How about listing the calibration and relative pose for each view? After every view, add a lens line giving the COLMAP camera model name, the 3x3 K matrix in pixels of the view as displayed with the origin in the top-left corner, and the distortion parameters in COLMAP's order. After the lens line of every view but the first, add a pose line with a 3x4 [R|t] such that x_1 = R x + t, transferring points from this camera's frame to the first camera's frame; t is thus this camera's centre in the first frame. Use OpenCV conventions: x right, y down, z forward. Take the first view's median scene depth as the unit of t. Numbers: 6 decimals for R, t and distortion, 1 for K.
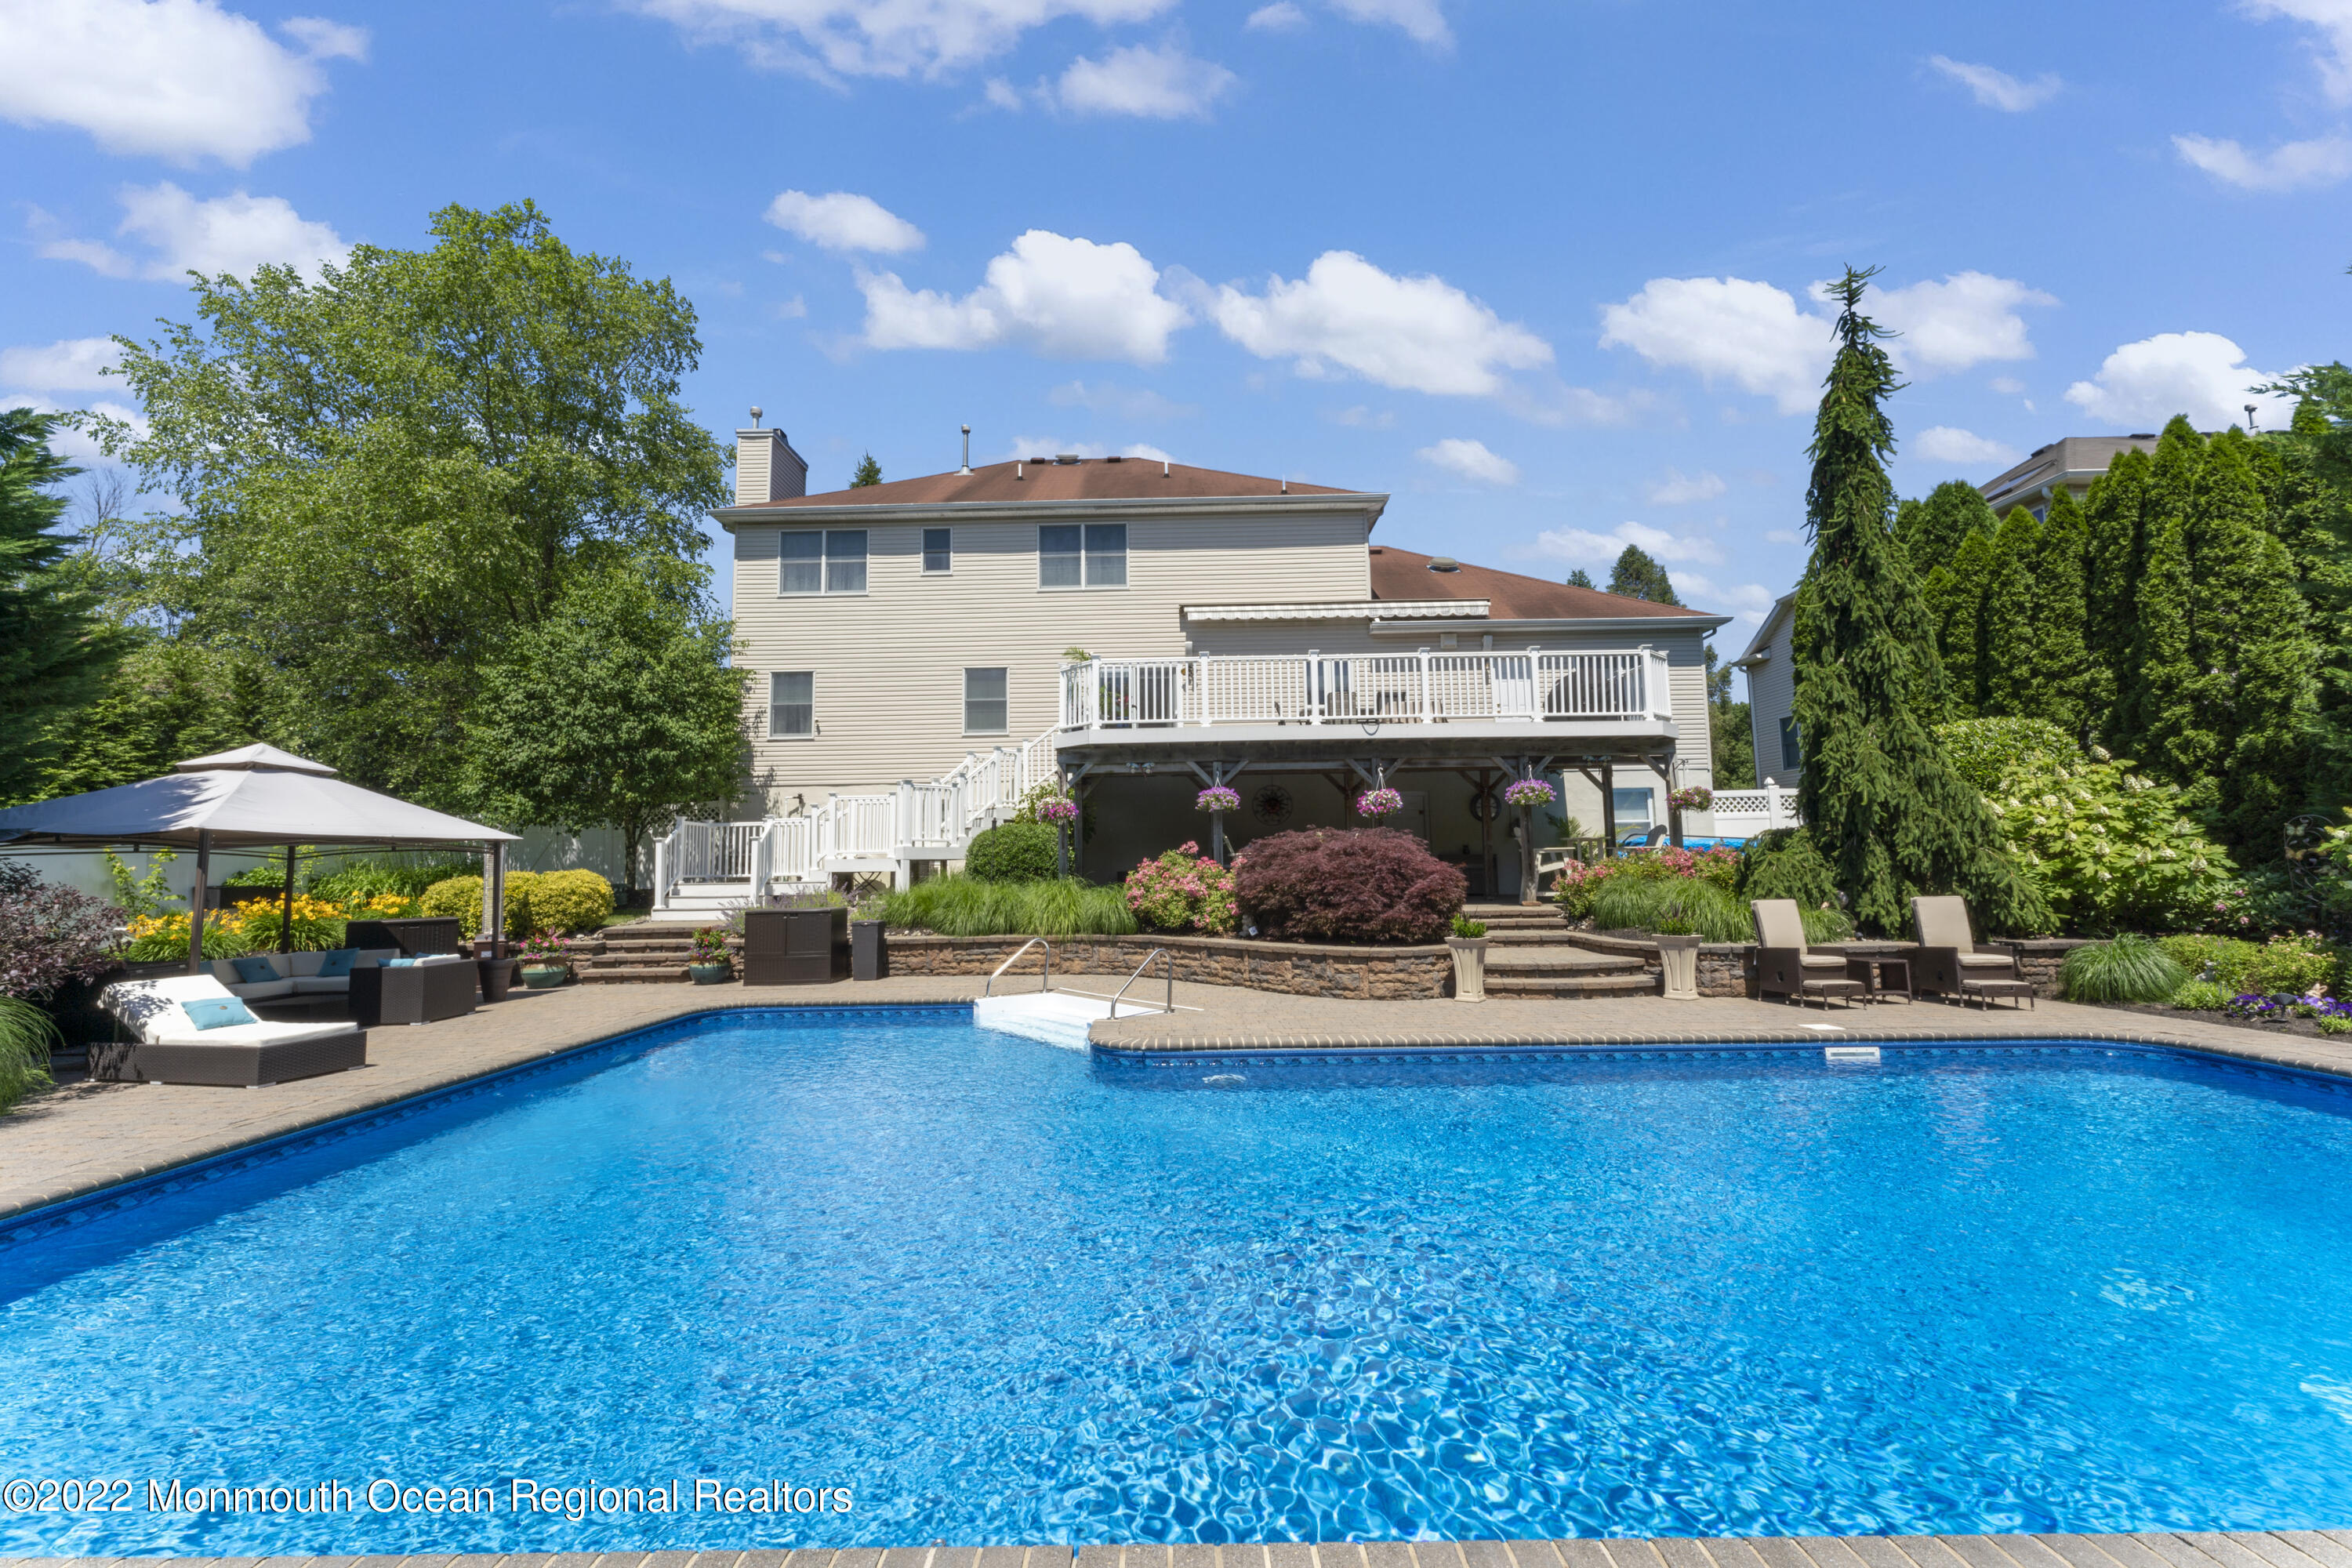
lens RADIAL K [[914.1, 0, 1159.5], [0, 914.1, 774.2], [0, 0, 1]] dist [-0.001026, 0.000069]
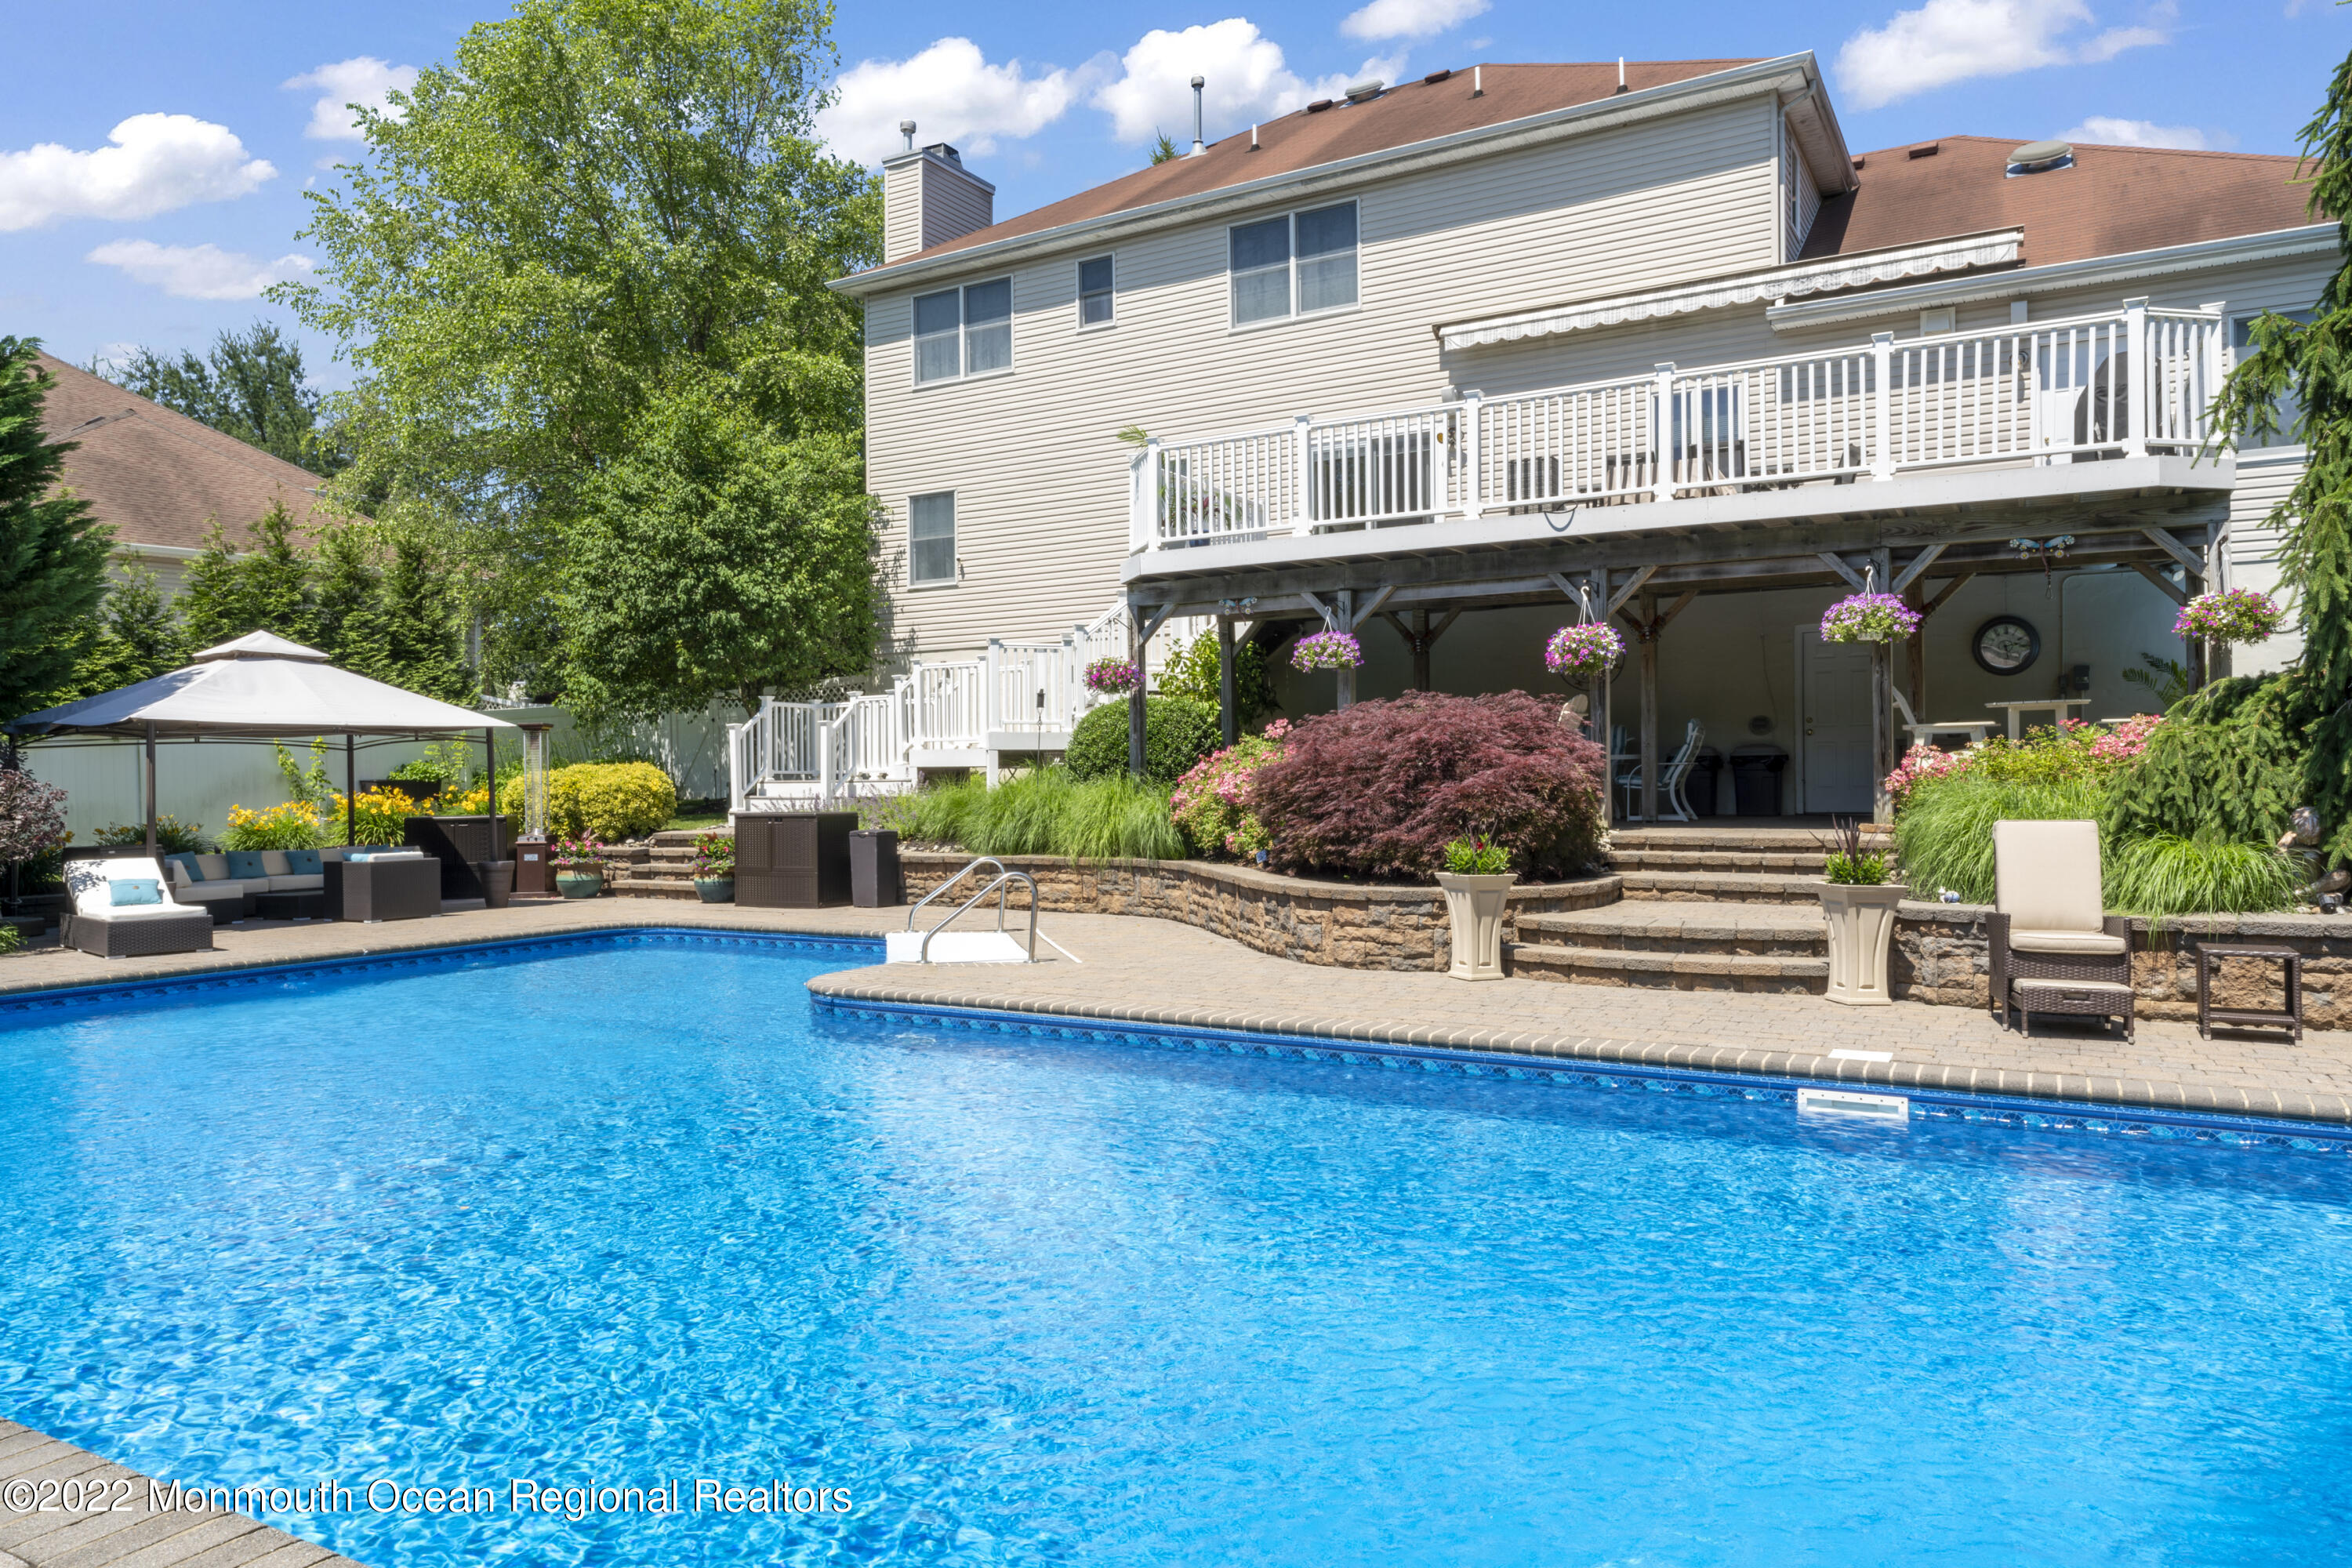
lens RADIAL K [[1514.0, 0, 1176.5], [0, 1514.0, 763.7], [0, 0, 1]] dist [0.000036, -0.004861]
pose [[0.873105, 0.001615, -0.487530, 0.477753], [0.046427, 0.995175, 0.086441, 0.009156], [0.485317, -0.098106, 0.868817, 0.040014]]
